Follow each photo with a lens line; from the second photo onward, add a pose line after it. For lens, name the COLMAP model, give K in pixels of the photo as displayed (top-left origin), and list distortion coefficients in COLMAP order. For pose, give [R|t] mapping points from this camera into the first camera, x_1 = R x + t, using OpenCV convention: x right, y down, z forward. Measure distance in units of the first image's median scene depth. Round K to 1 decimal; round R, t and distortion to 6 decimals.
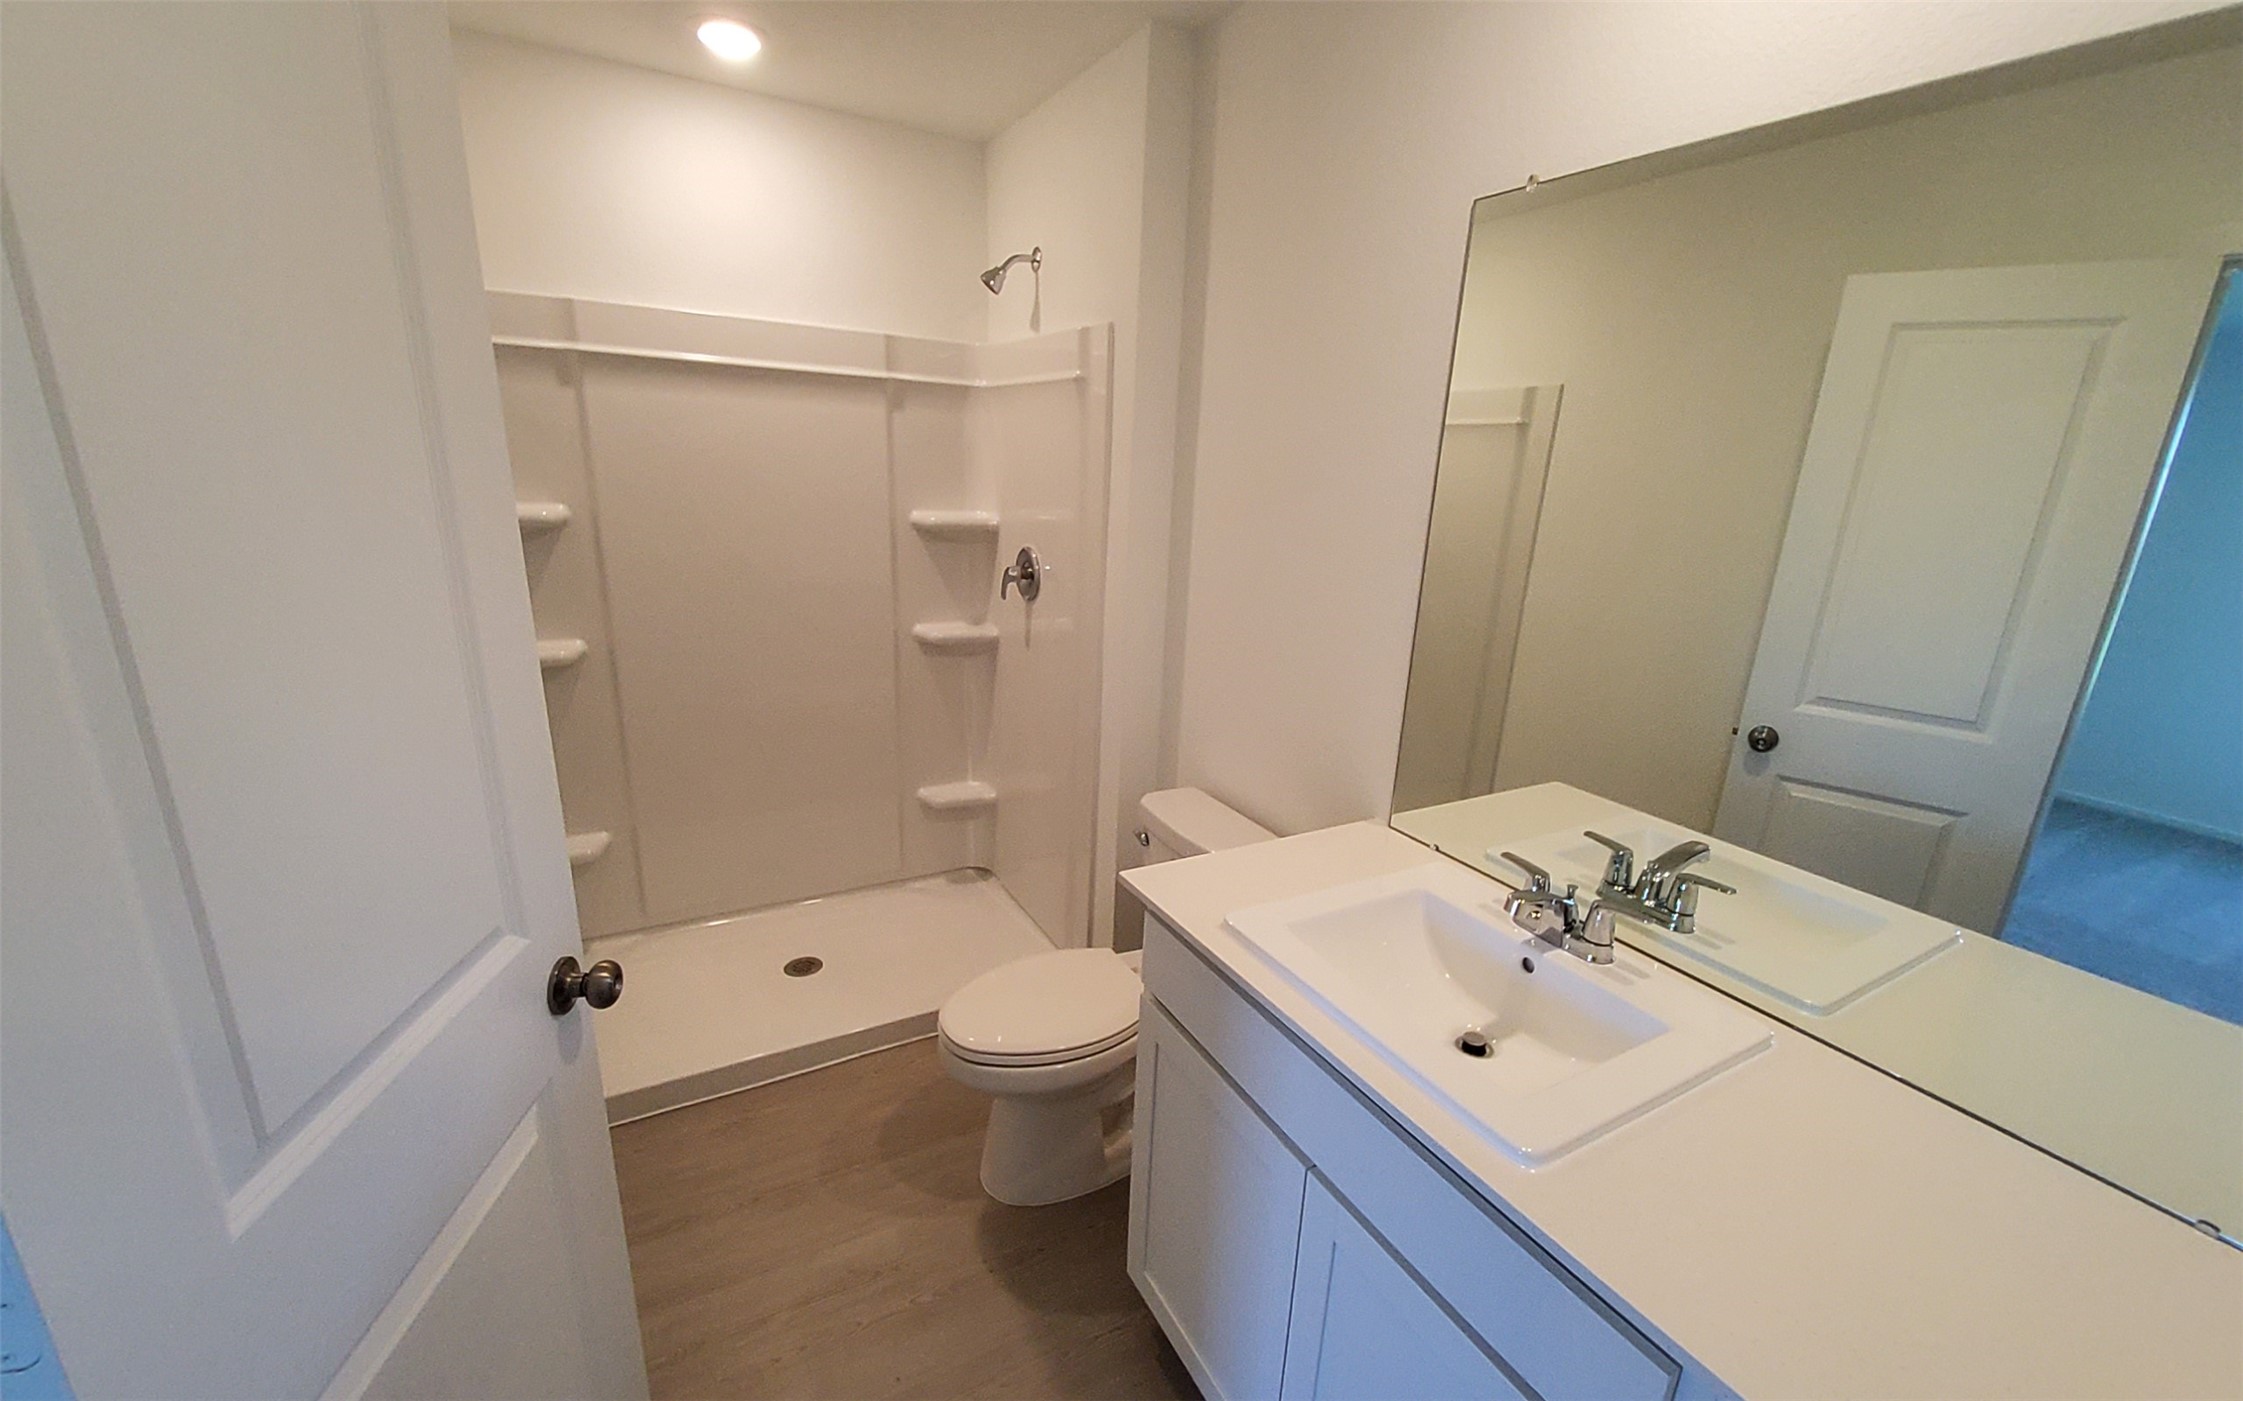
lens RADIAL K [[892.1, 0, 1124.2], [0, 892.1, 694.4], [0, 0, 1]] dist [-0.002267, -0.002604]
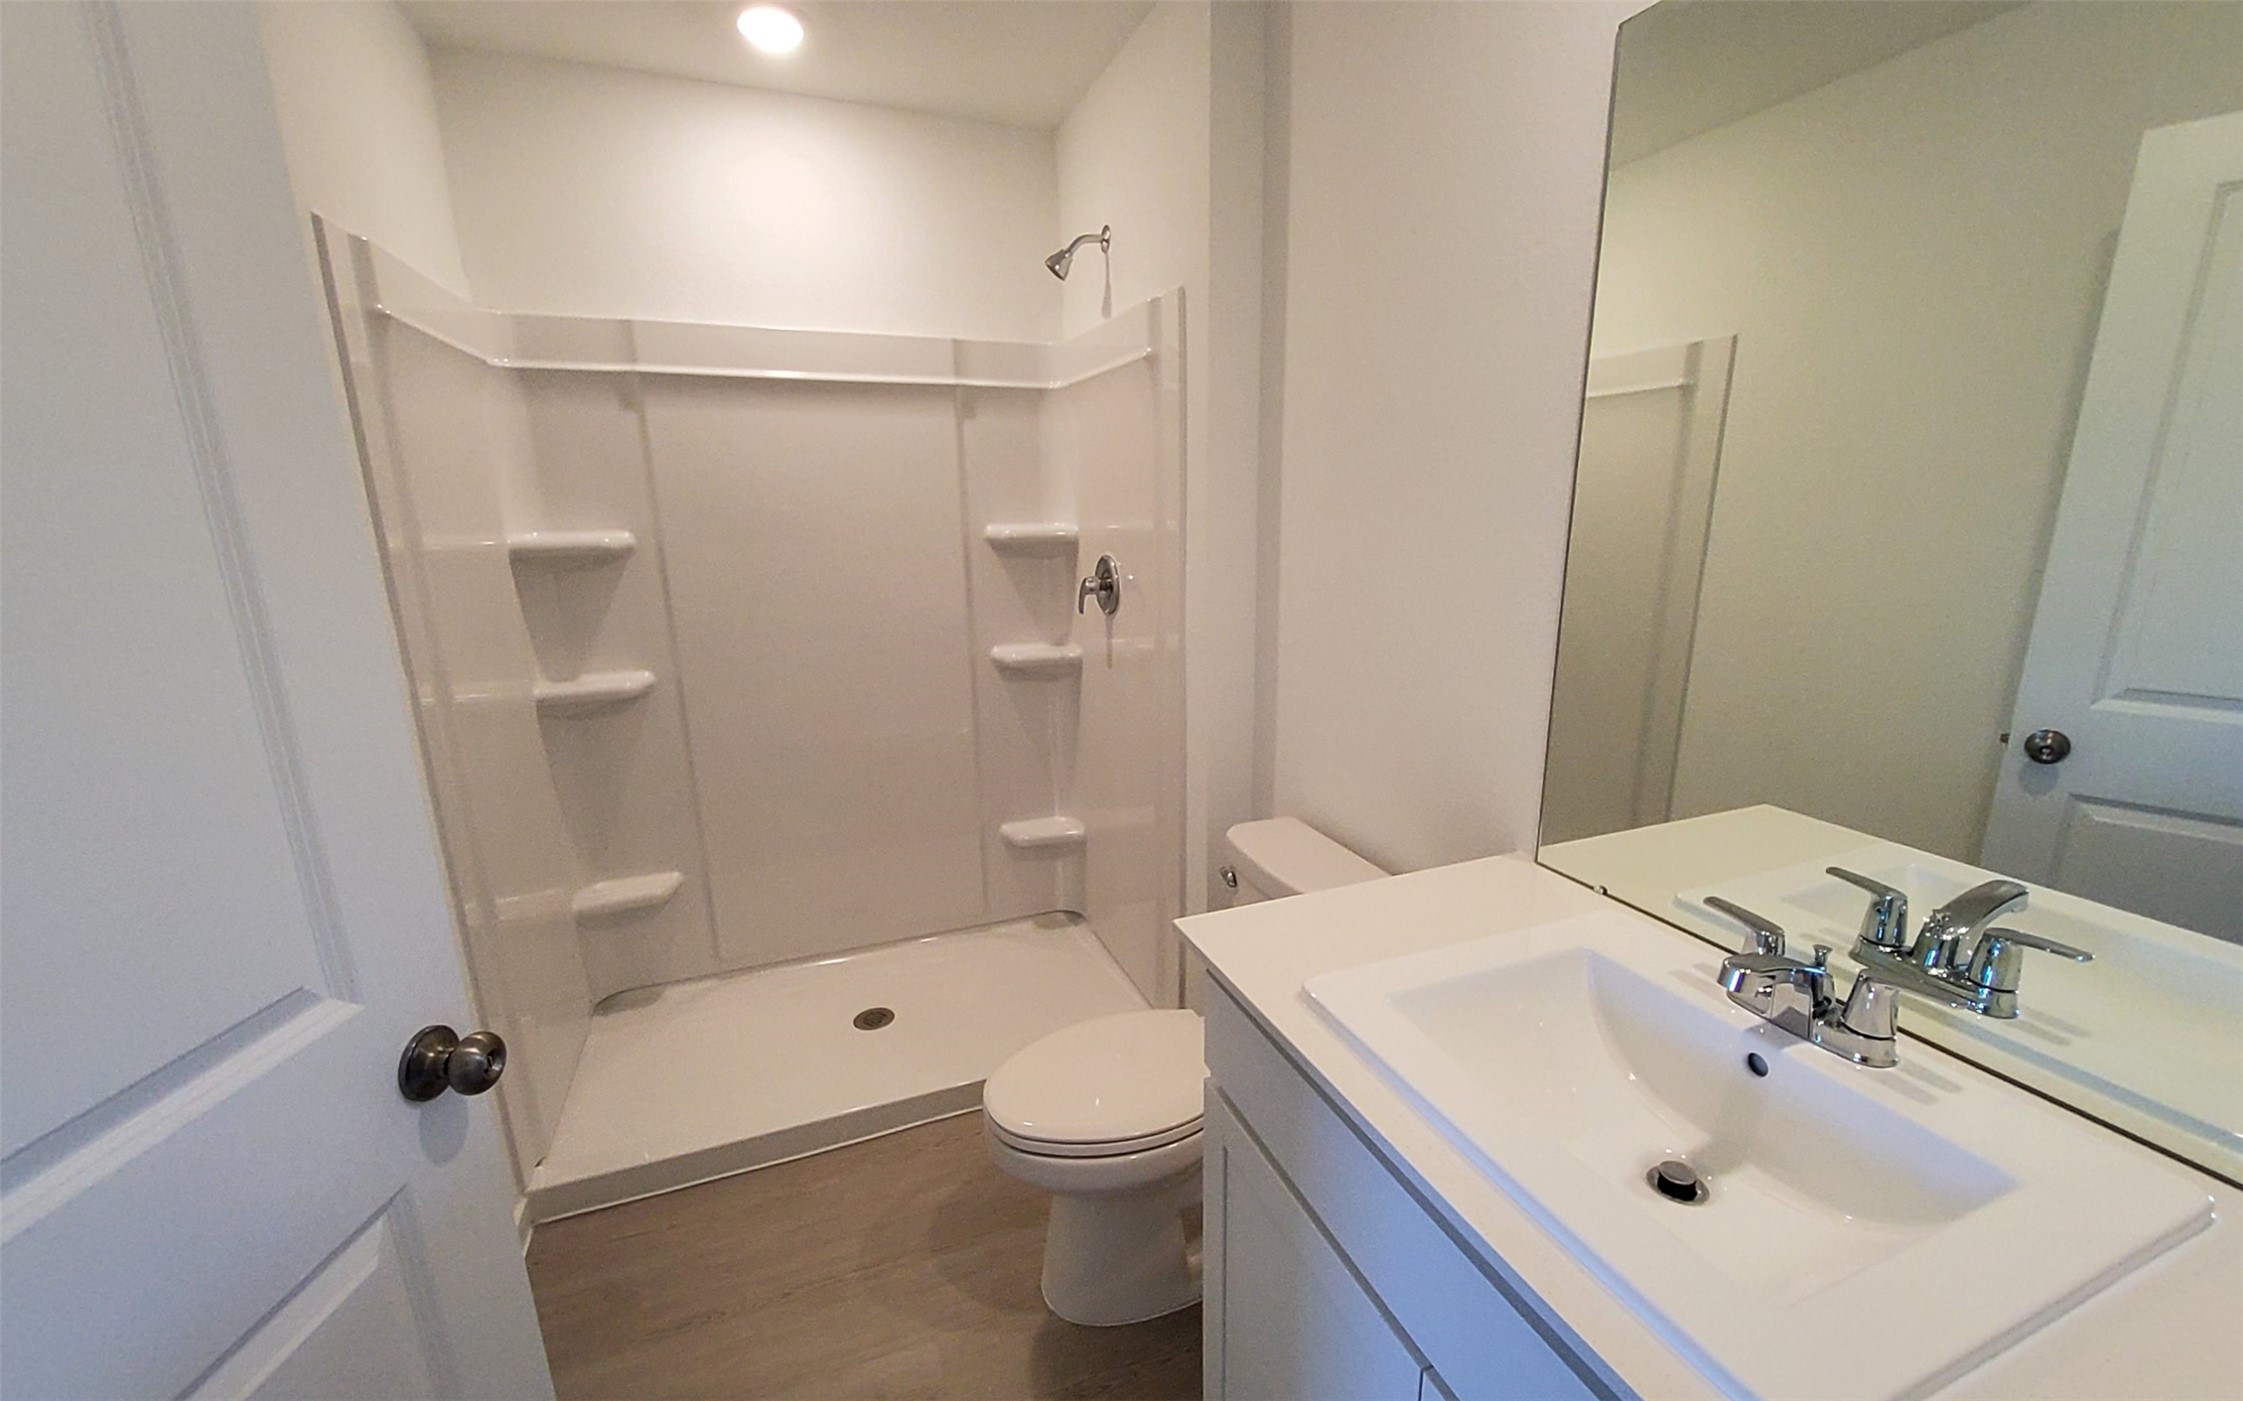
lens RADIAL K [[892.1, 0, 1127.4], [0, 892.1, 701.9], [0, 0, 1]] dist [-0.002267, -0.002604]
pose [[0.989743, -0.027174, -0.140248, 0.052889], [0.021958, 0.999013, -0.038601, 0.028260], [0.141159, 0.035125, 0.989364, 0.163257]]
